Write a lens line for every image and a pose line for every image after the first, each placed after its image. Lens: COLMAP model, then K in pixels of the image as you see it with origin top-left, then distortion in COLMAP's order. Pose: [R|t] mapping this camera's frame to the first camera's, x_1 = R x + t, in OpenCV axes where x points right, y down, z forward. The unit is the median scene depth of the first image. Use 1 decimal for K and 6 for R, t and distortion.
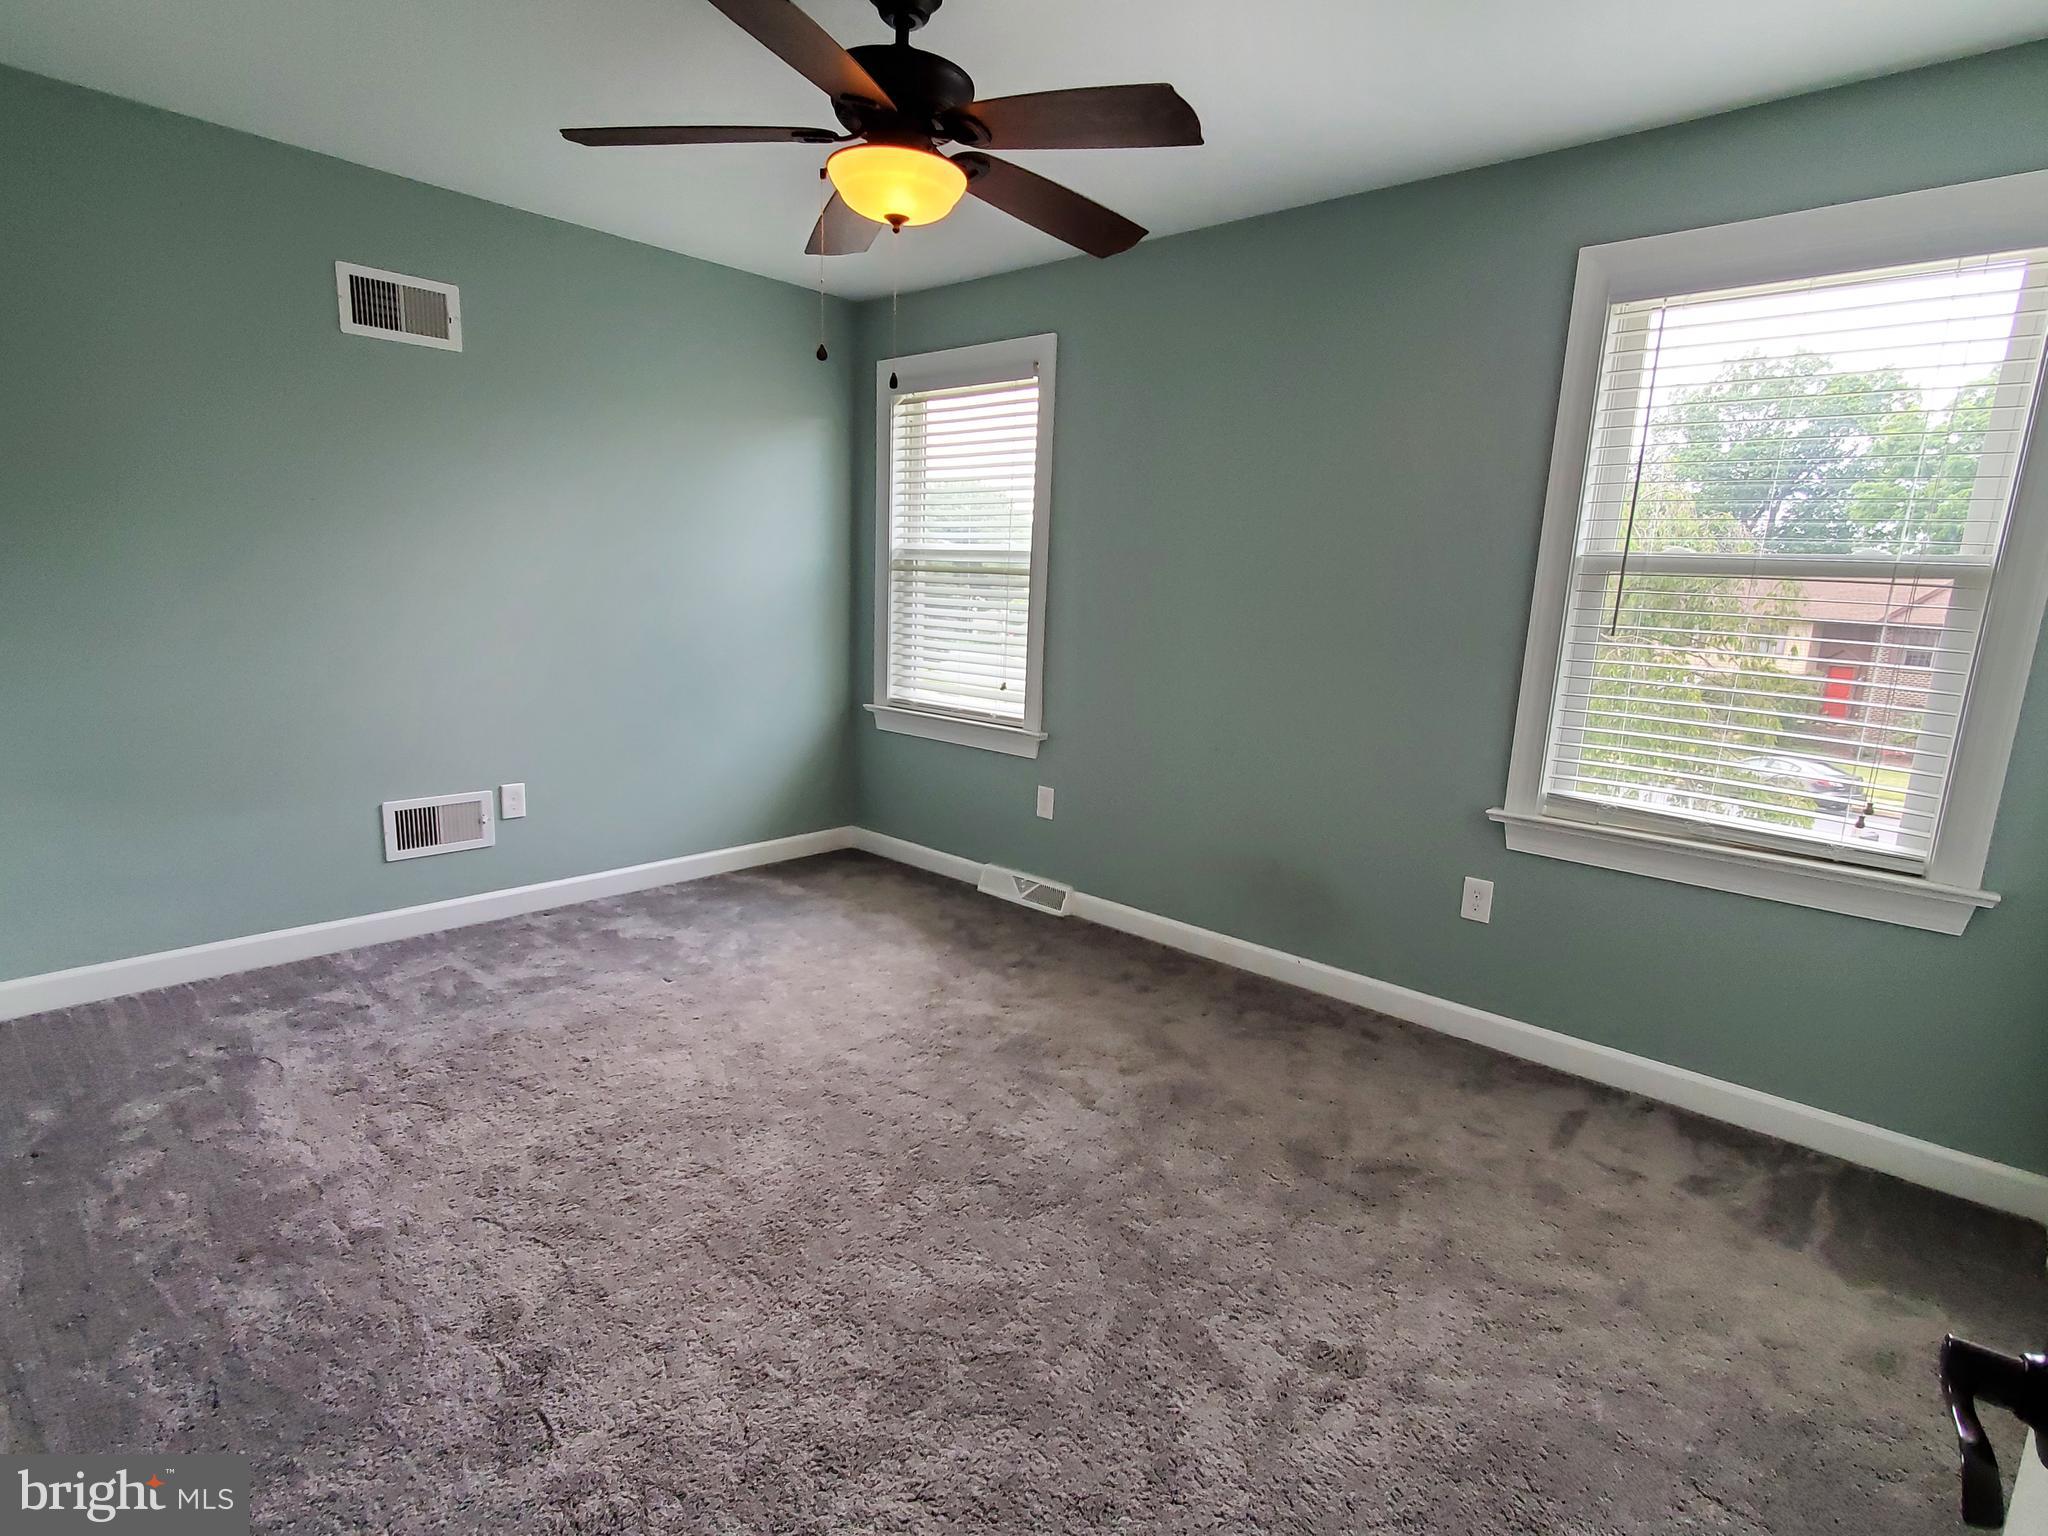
lens RADIAL K [[1037.8, 0, 1016.3], [0, 1037.8, 789.7], [0, 0, 1]] dist [-0.002486, 0.007977]
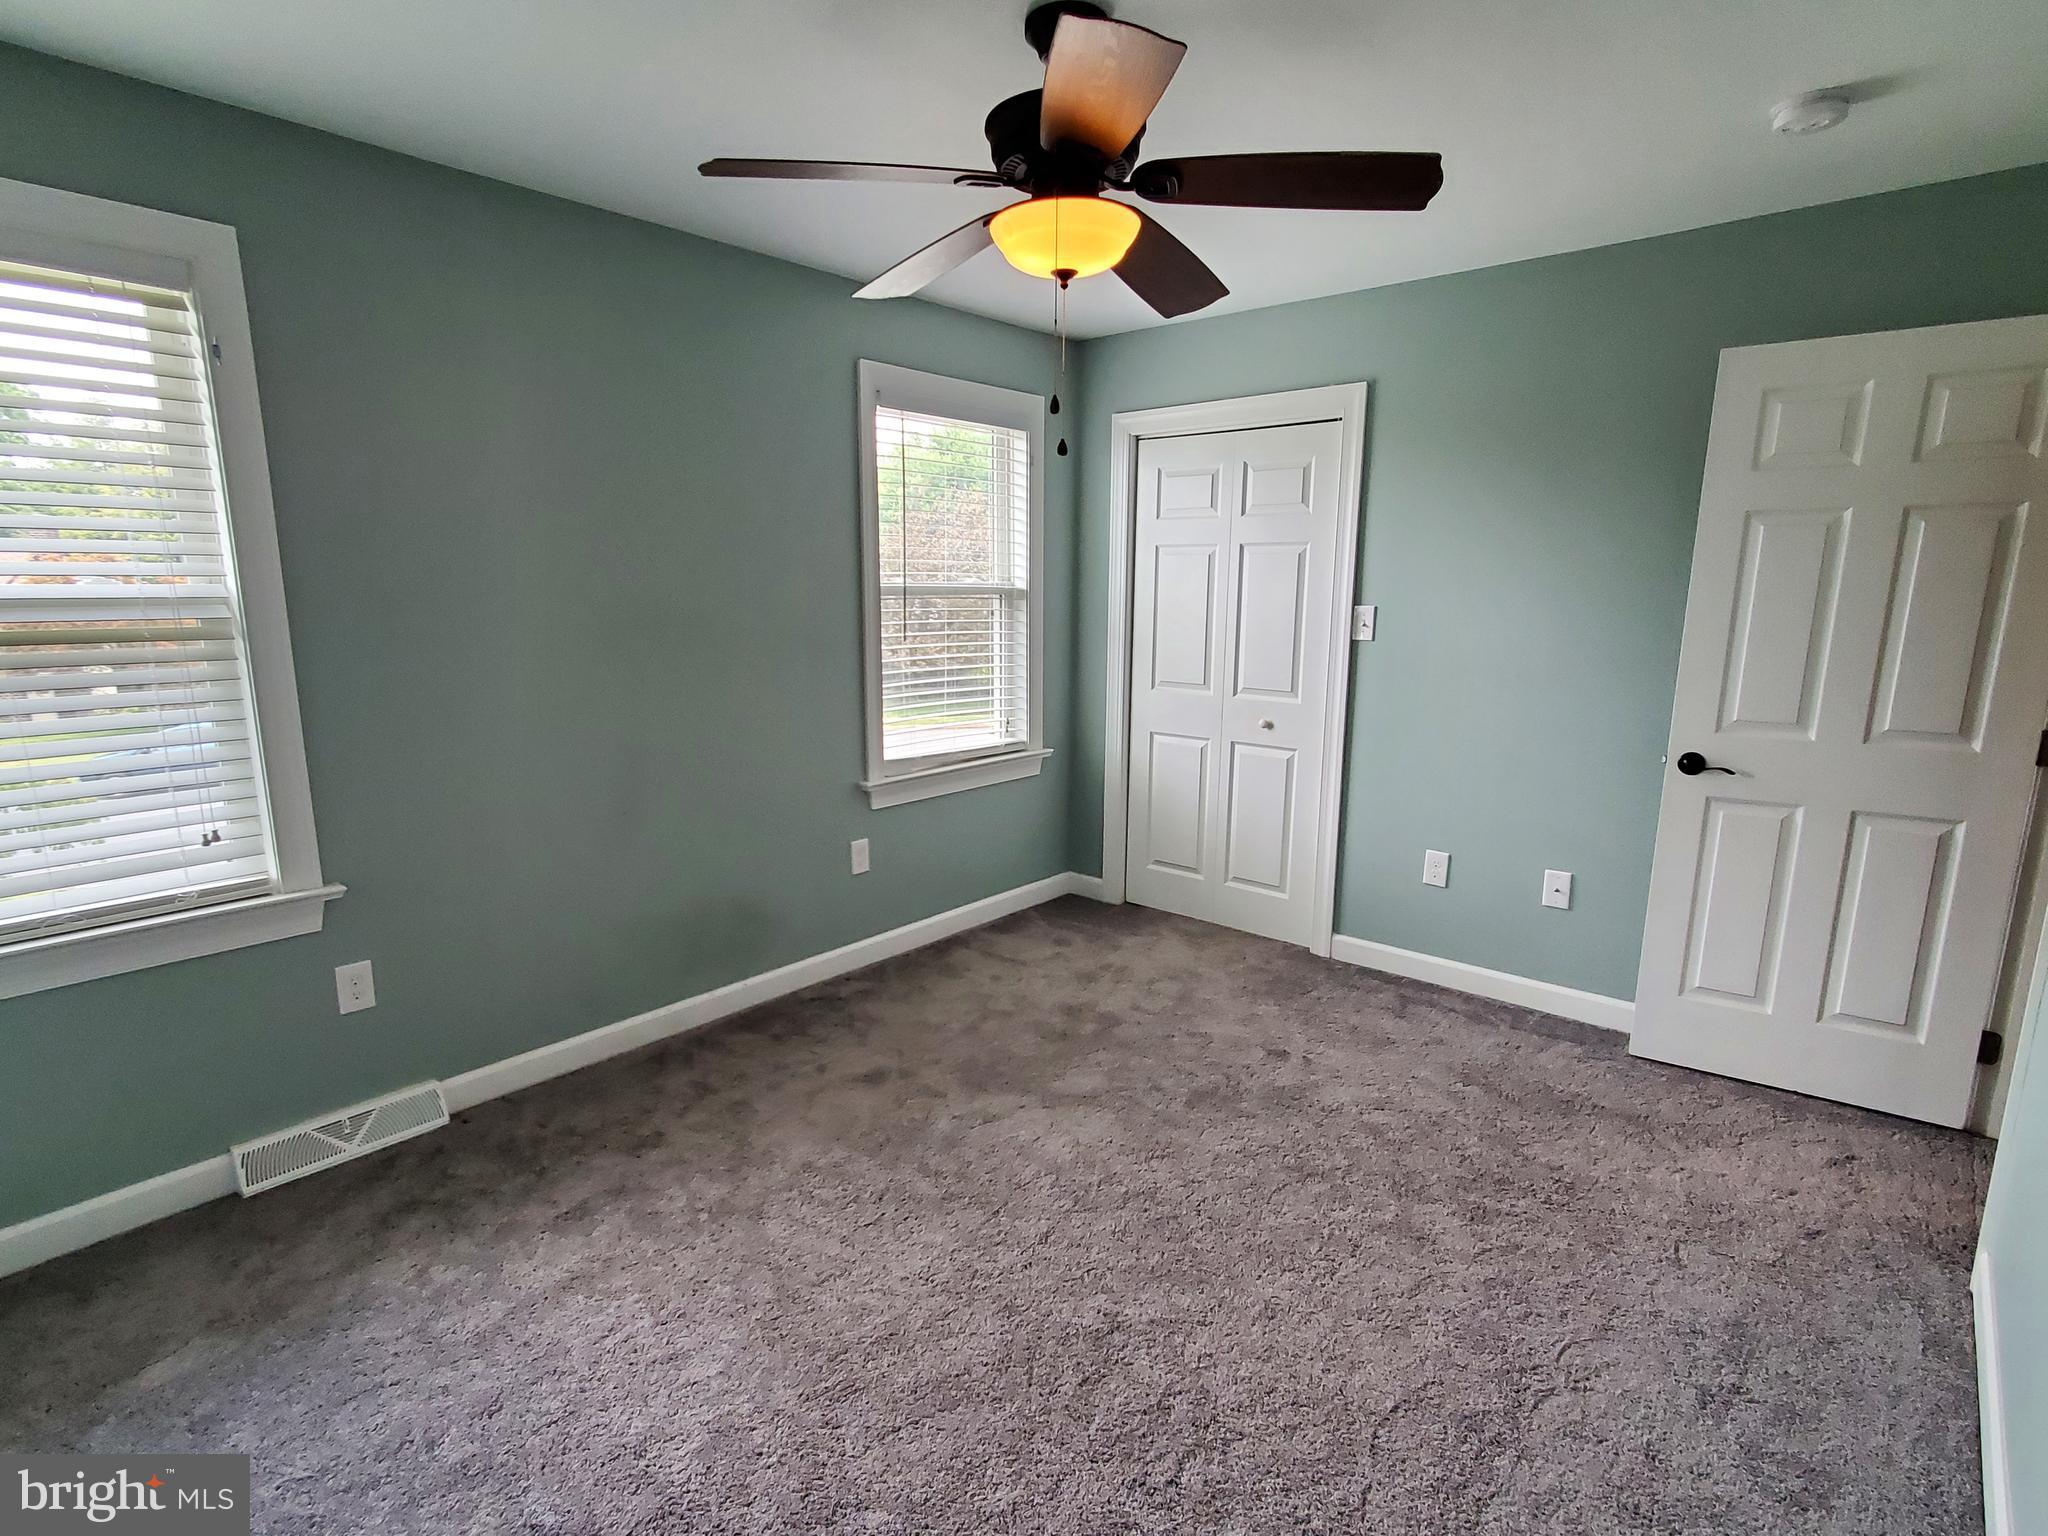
lens RADIAL K [[1037.8, 0, 1016.3], [0, 1037.8, 789.7], [0, 0, 1]] dist [-0.002486, 0.007977]
pose [[-0.015037, -0.240941, 0.970423, -0.734991], [0.200419, 0.950110, 0.239003, -0.225160], [-0.979595, 0.198085, 0.034003, 0.721899]]
